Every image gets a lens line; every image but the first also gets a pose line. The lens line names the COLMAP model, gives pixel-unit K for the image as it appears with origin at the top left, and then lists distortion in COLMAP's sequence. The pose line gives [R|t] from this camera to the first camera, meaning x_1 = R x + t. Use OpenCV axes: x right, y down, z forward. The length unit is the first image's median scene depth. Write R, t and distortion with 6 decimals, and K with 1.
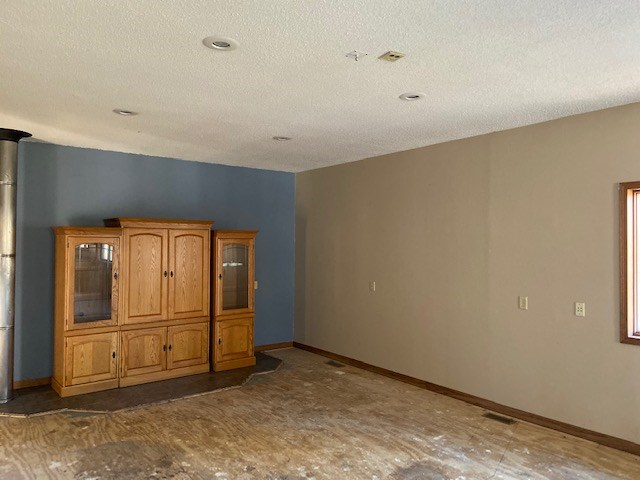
lens RADIAL K [[479.6, 0, 318.6], [0, 479.6, 235.8], [0, 0, 1]] dist [0.106546, -0.137379]
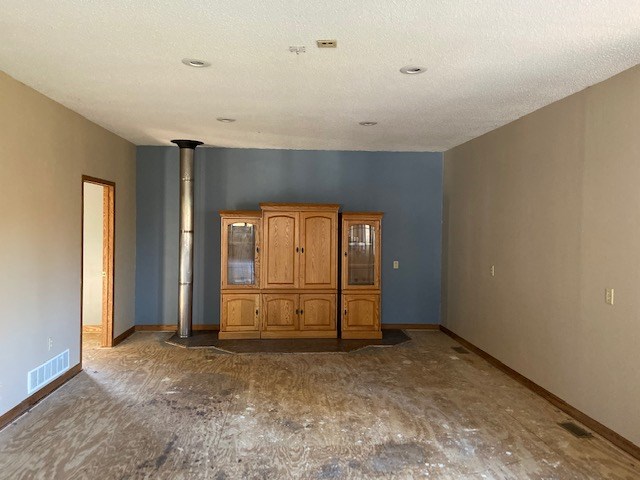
lens RADIAL K [[479.6, 0, 318.6], [0, 479.6, 235.8], [0, 0, 1]] dist [0.106546, -0.137379]
pose [[0.841170, 0.015871, -0.540538, 0.382831], [0.001106, 0.999517, 0.031068, 0.008851], [0.540770, -0.026731, 0.840746, 0.047882]]
